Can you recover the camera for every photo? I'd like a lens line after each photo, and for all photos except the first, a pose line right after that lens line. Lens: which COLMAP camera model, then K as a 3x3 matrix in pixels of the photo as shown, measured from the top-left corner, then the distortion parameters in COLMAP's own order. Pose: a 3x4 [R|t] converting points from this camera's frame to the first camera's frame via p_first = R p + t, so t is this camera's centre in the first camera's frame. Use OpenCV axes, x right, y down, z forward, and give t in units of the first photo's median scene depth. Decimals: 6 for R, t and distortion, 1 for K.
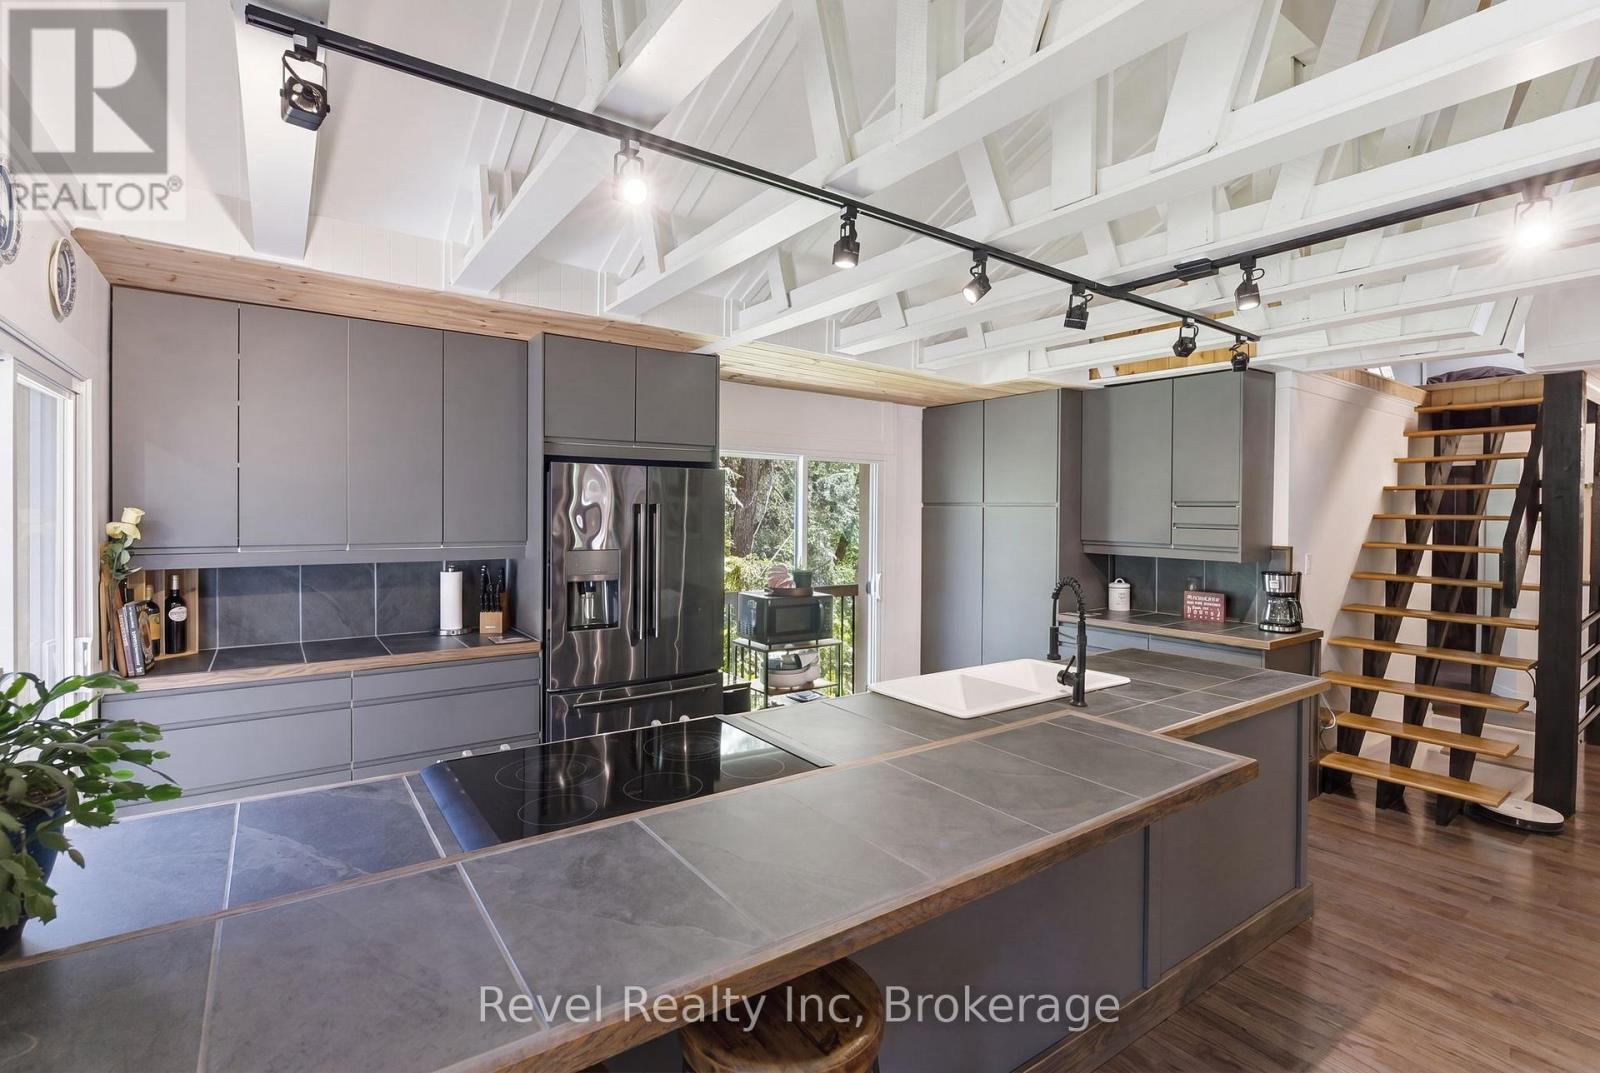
lens RADIAL K [[719.3, 0, 795.6], [0, 719.3, 524.6], [0, 0, 1]] dist [-0.003561, 0.000227]
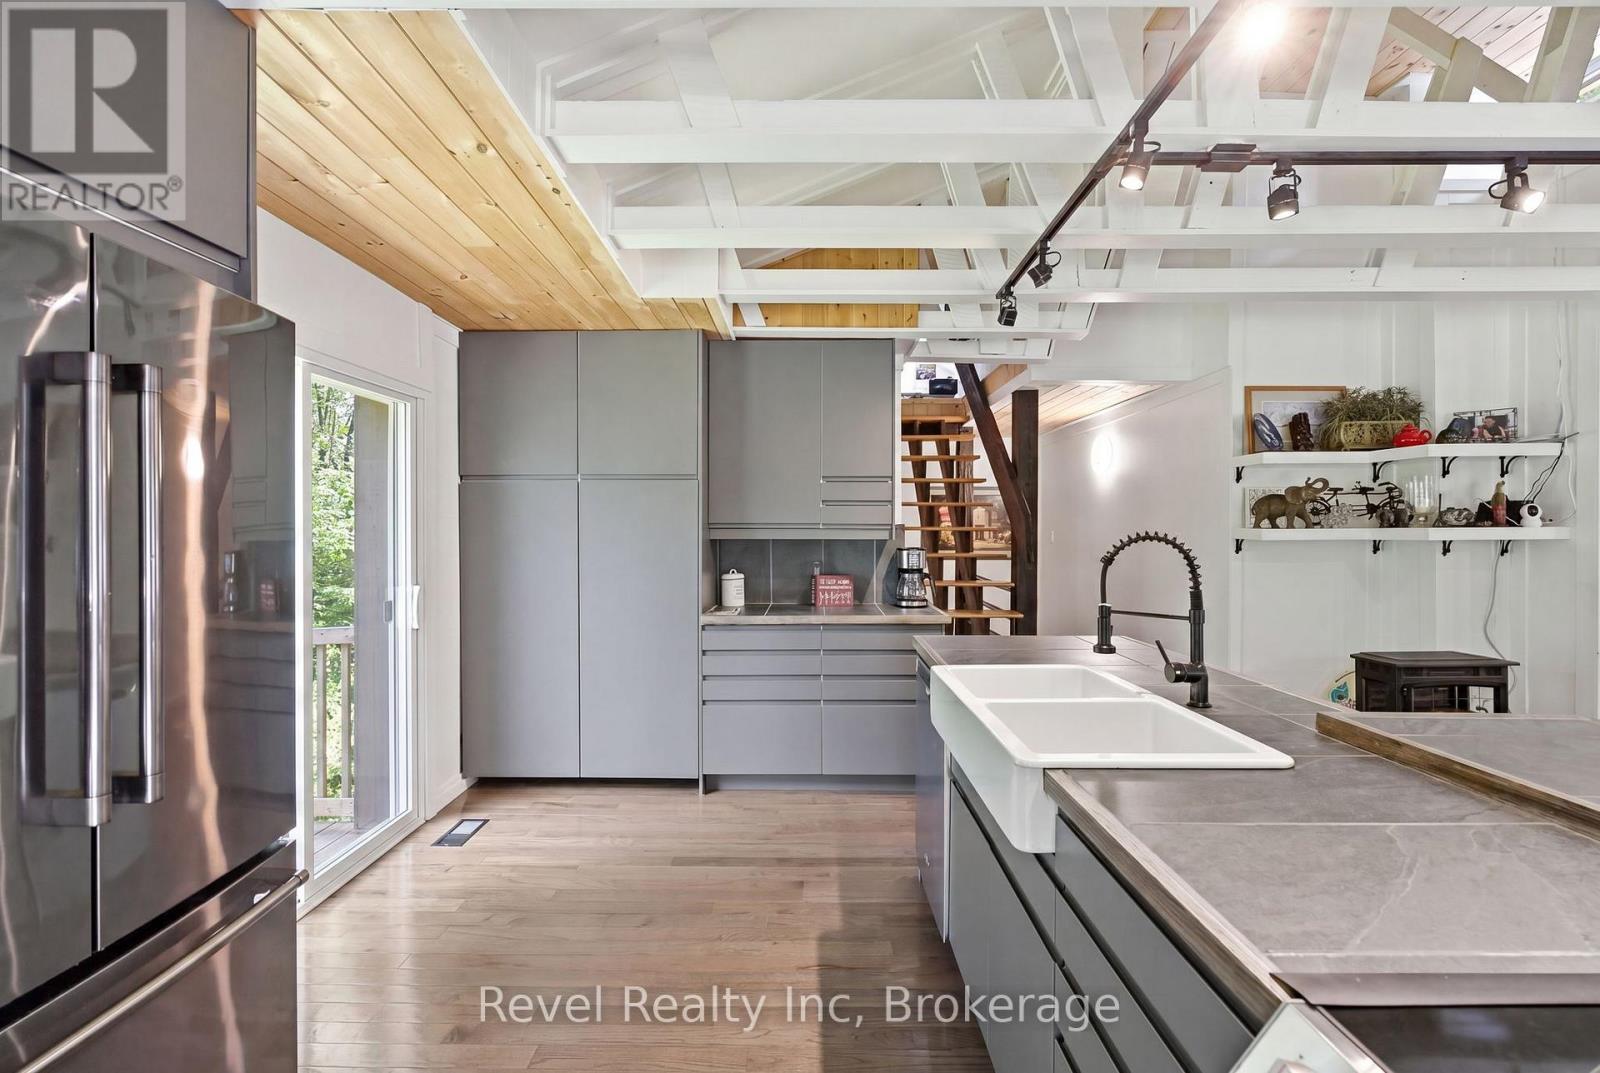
lens RADIAL K [[719.3, 0, 798.5], [0, 719.3, 537.9], [0, 0, 1]] dist [-0.003561, 0.000227]
pose [[0.591226, -0.016292, 0.806341, -0.198773], [0.017207, 0.999823, 0.007585, 0.034131], [-0.806322, 0.009390, 0.591402, 0.433593]]
